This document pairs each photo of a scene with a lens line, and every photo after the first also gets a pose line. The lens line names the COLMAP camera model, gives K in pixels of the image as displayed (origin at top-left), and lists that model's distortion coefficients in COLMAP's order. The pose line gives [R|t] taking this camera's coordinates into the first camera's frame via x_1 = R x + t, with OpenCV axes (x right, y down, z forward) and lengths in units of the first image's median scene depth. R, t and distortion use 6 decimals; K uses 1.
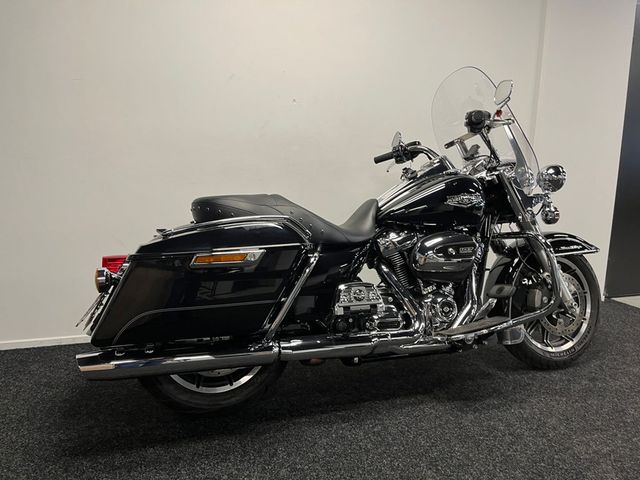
lens RADIAL K [[505.9, 0, 320.9], [0, 505.9, 244.5], [0, 0, 1]] dist [0.092714, -0.145106]
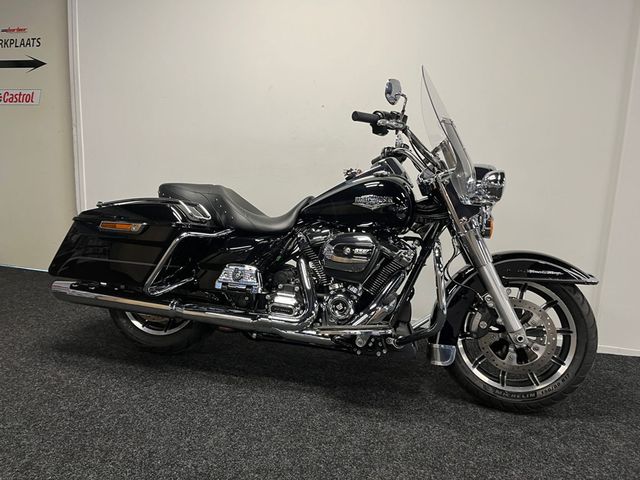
lens RADIAL K [[506.3, 0, 304.3], [0, 506.3, 241.0], [0, 0, 1]] dist [0.031737, -0.001407]
pose [[0.828510, 0.113549, -0.548342, 0.755457], [-0.124554, 0.992063, 0.017240, -0.012609], [0.545947, 0.054014, 0.836077, 0.114943]]
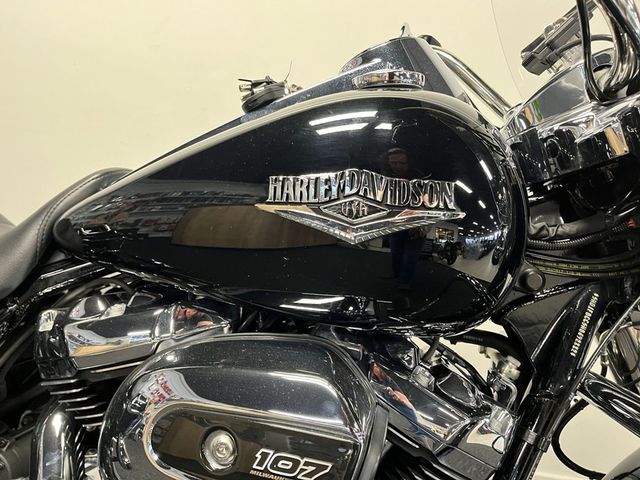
lens RADIAL K [[505.9, 0, 320.9], [0, 505.9, 244.5], [0, 0, 1]] dist [0.092714, -0.145106]
pose [[0.894869, 0.145713, -0.421875, 0.373674], [-0.153524, 0.988022, 0.015606, -0.073759], [0.419095, 0.050803, 0.906520, 0.856075]]
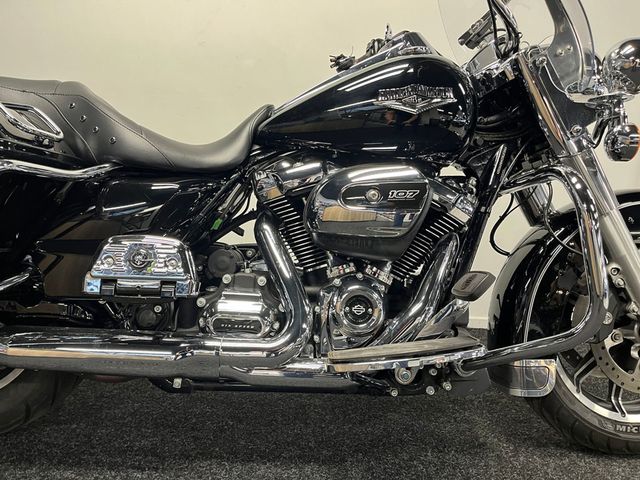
lens RADIAL K [[505.9, 0, 320.9], [0, 505.9, 244.5], [0, 0, 1]] dist [0.092714, -0.145106]
pose [[0.954459, 0.071531, -0.289640, 0.367370], [-0.073153, 0.997307, 0.005237, 0.064627], [0.289235, 0.016190, 0.957121, 0.520591]]
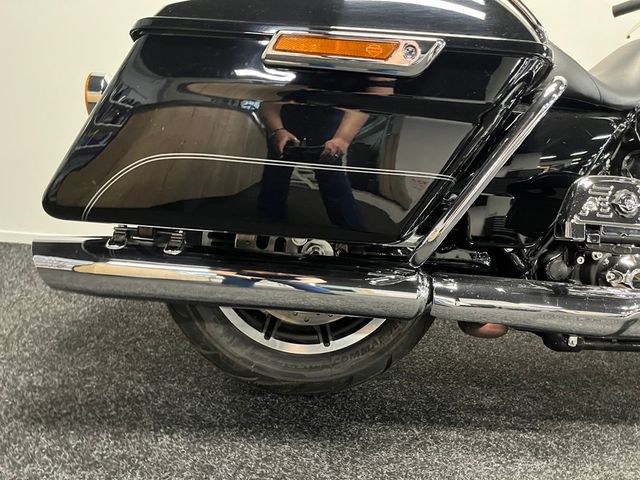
lens RADIAL K [[505.9, 0, 320.9], [0, 505.9, 244.5], [0, 0, 1]] dist [0.092714, -0.145106]
pose [[0.968146, 0.134278, -0.211336, -0.078456], [-0.118282, 0.989192, 0.086648, 0.118997], [0.220687, -0.058890, 0.973565, 0.460492]]
